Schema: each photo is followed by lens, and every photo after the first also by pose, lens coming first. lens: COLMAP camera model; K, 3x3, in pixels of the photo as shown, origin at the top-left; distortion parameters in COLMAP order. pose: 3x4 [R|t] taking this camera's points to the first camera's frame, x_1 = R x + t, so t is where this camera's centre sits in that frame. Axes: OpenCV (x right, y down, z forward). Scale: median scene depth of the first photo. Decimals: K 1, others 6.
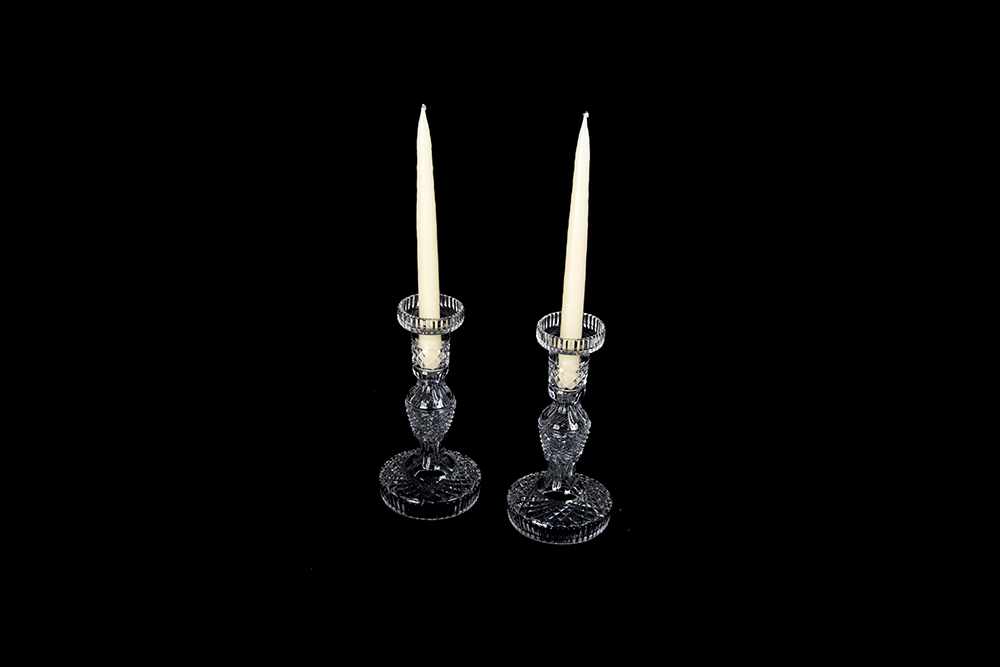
lens RADIAL K [[1371.6, 0, 514.7], [0, 1371.6, 334.2], [0, 0, 1]] dist [0.124101, 0.000889]
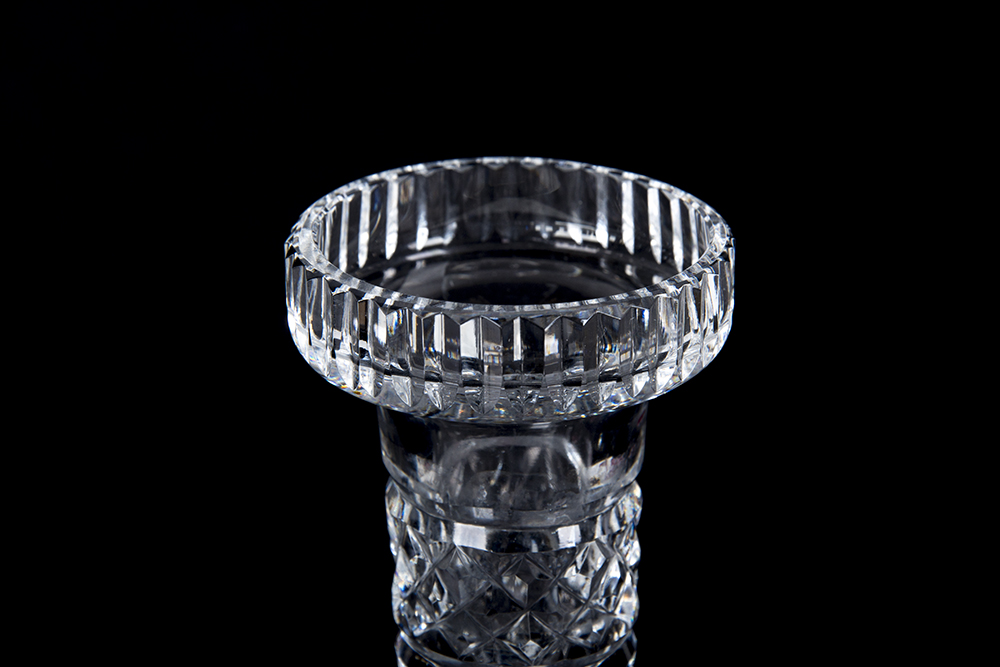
lens RADIAL K [[4503.6, 0, 500.0], [0, 4503.6, 333.5], [0, 0, 1]] dist [-0.173173, -0.682002]
pose [[0.998370, -0.027869, -0.049801, -0.037771], [0.025543, 0.998580, -0.046759, 0.013133], [0.051034, 0.045411, 0.997664, 0.509715]]
